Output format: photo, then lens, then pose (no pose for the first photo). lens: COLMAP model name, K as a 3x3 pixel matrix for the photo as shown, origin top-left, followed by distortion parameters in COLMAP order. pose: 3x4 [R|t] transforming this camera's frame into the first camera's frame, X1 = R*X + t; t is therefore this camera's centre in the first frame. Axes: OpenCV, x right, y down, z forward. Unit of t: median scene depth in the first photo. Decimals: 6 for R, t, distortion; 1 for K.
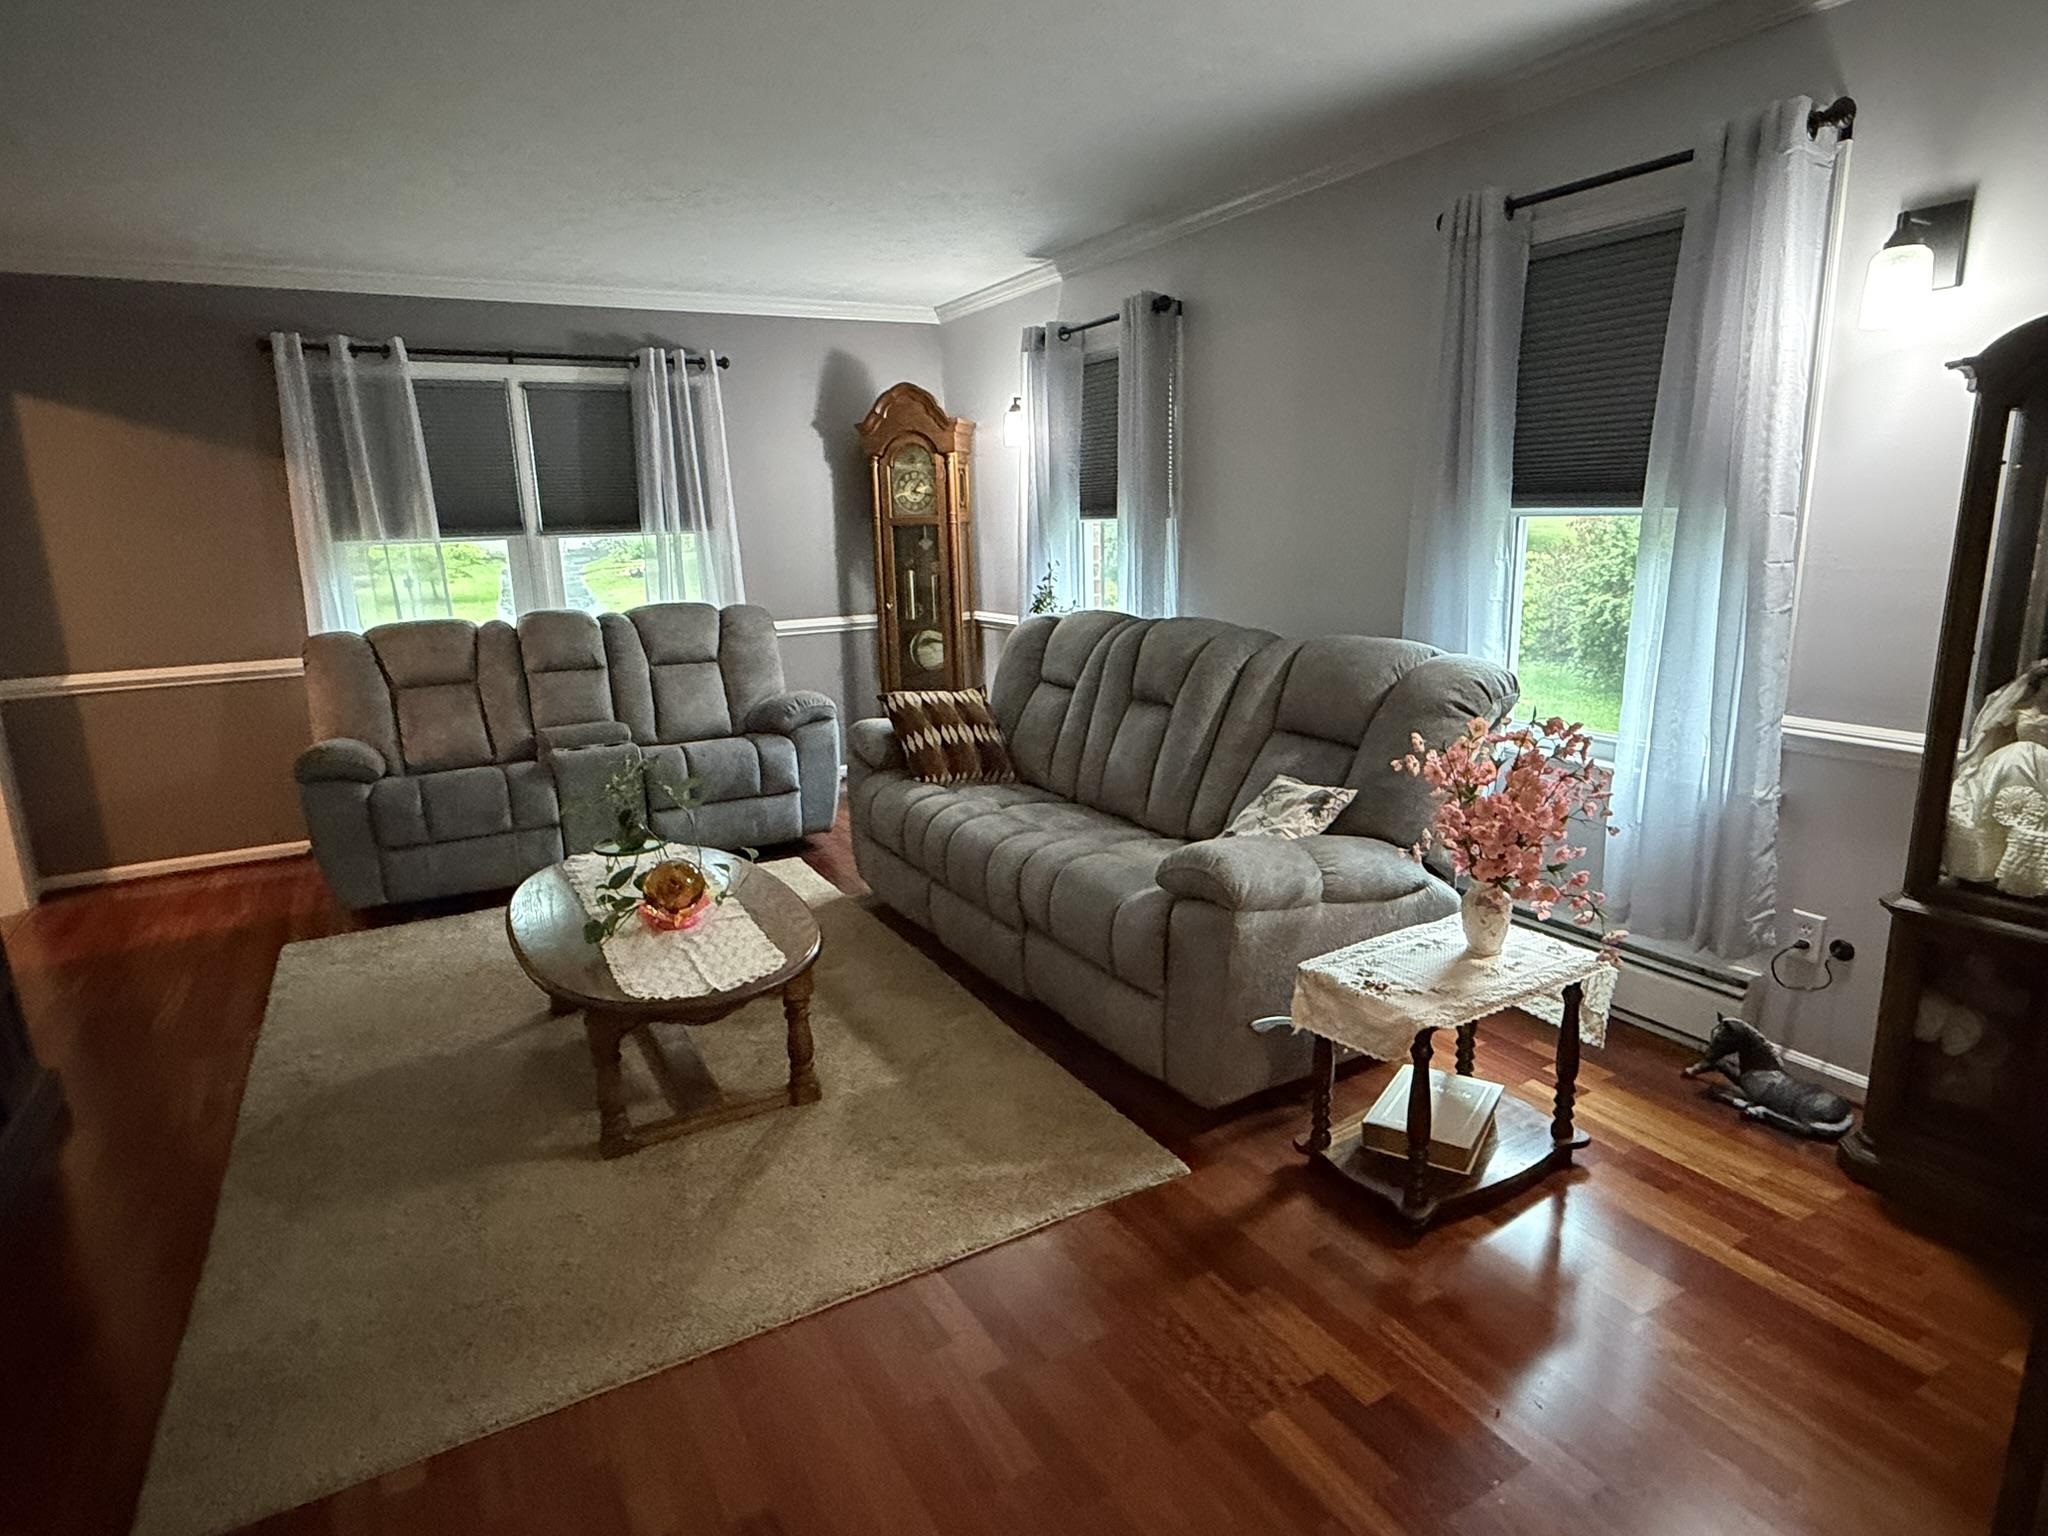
lens RADIAL K [[1125.2, 0, 1019.3], [0, 1125.2, 765.6], [0, 0, 1]] dist [-0.001879, -0.000826]
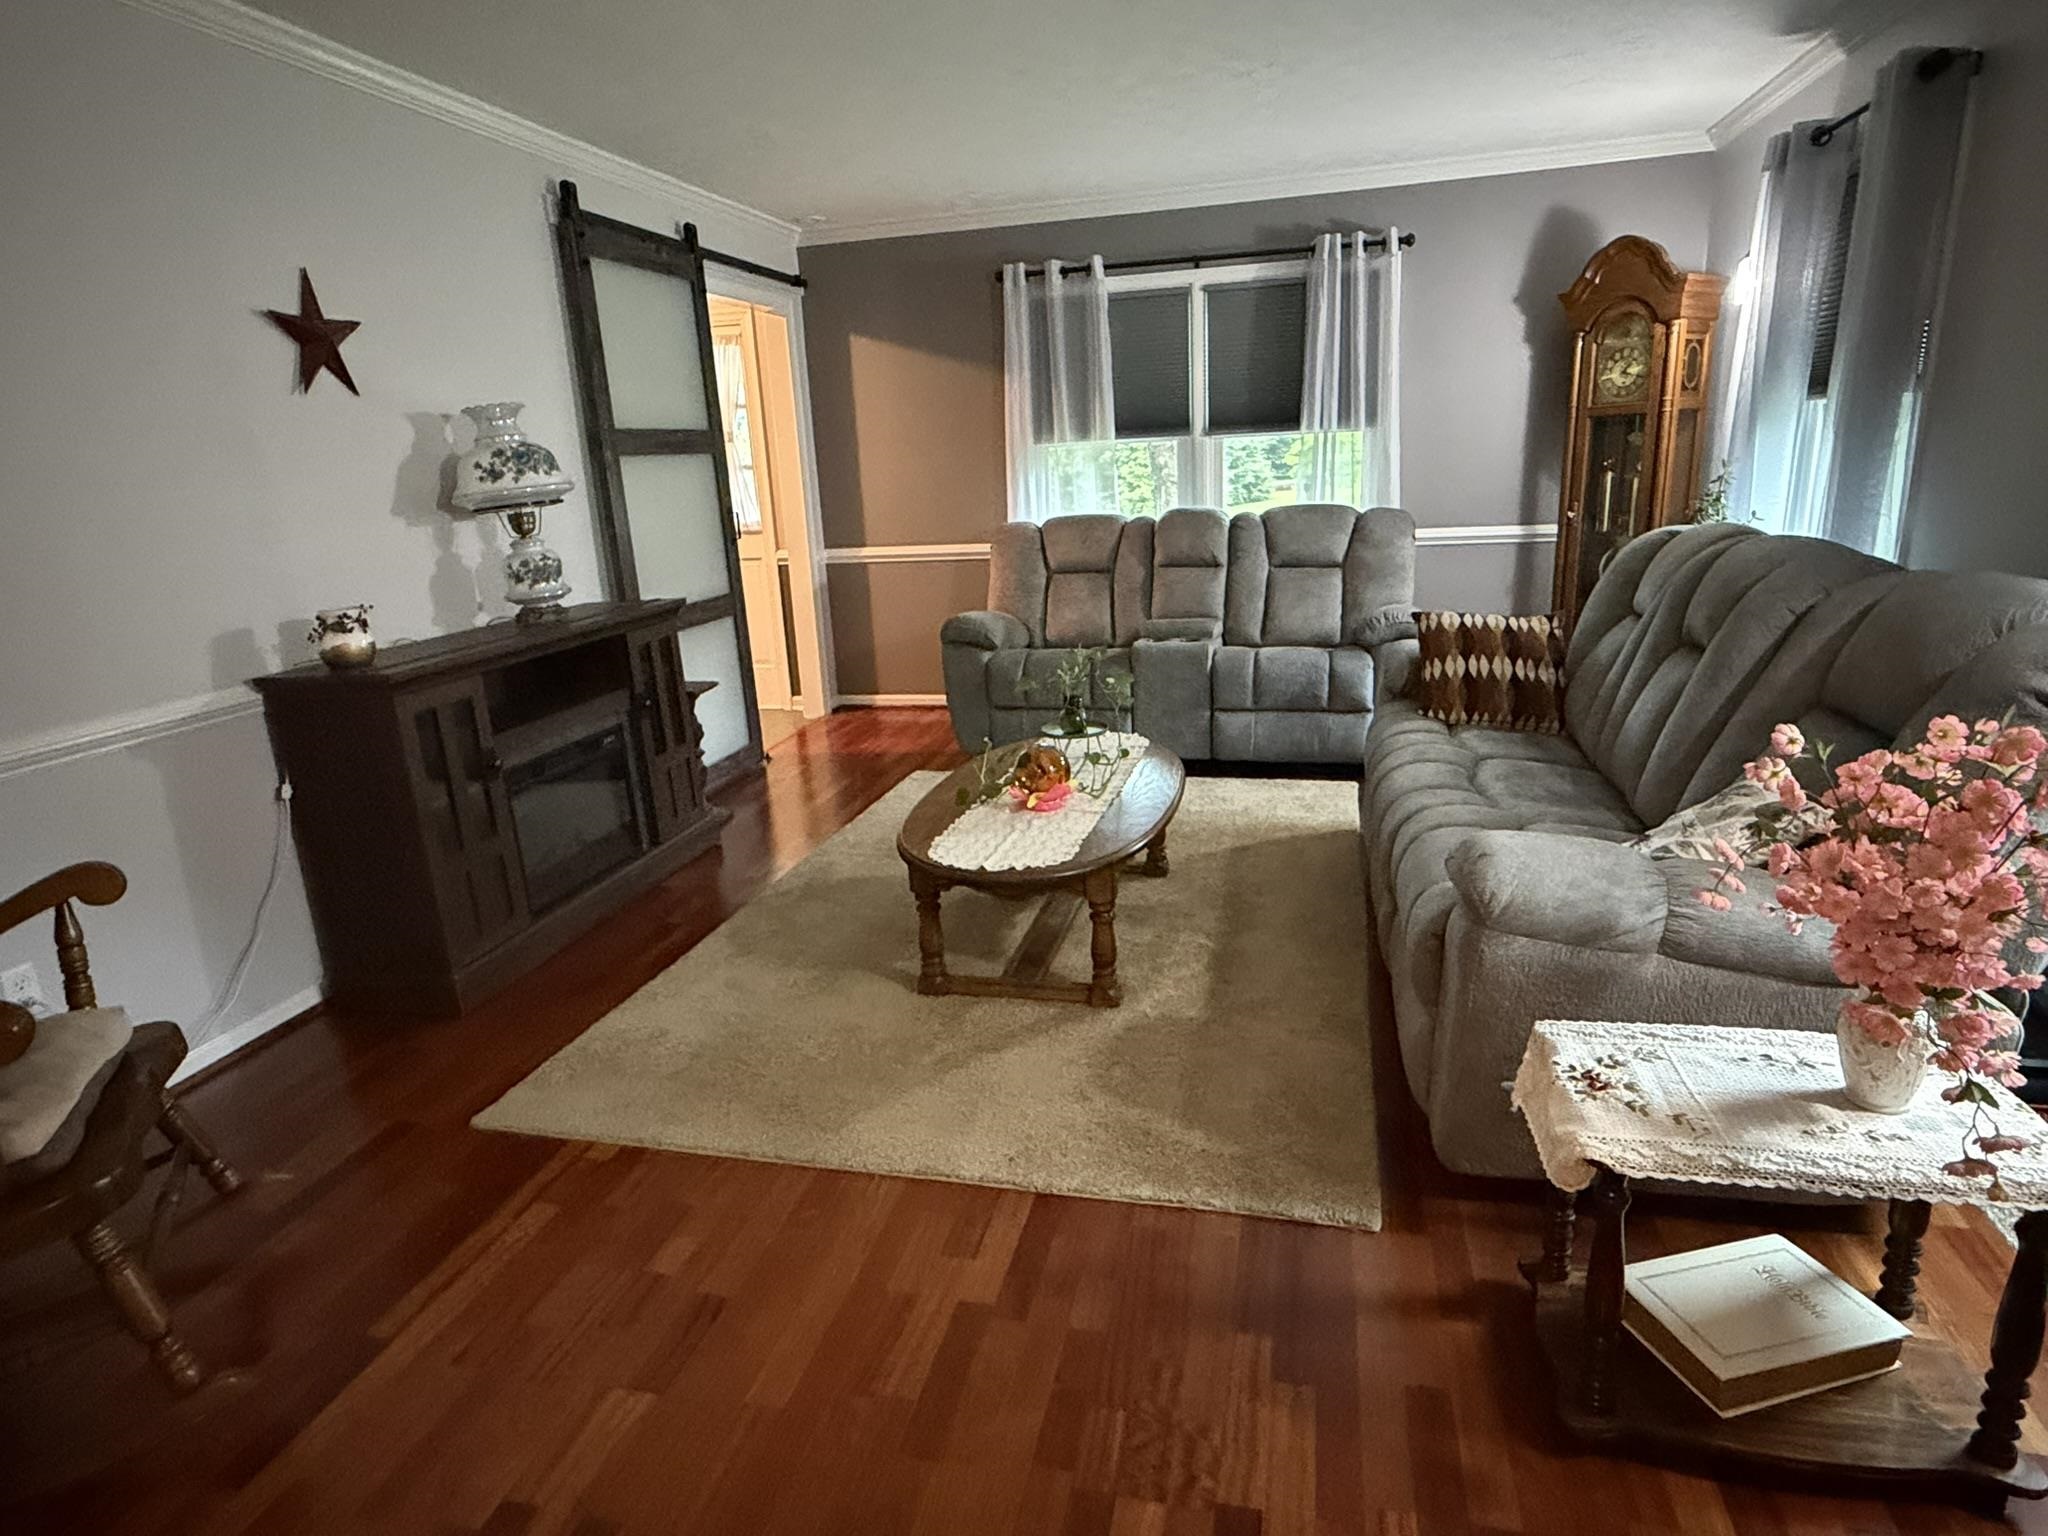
lens RADIAL K [[1125.2, 0, 1019.3], [0, 1125.2, 765.6], [0, 0, 1]] dist [-0.001879, -0.000826]
pose [[0.731368, 0.174491, -0.659283, 0.208823], [-0.121437, 0.984586, 0.125874, -0.015098], [0.671085, -0.011999, 0.741284, 0.117541]]
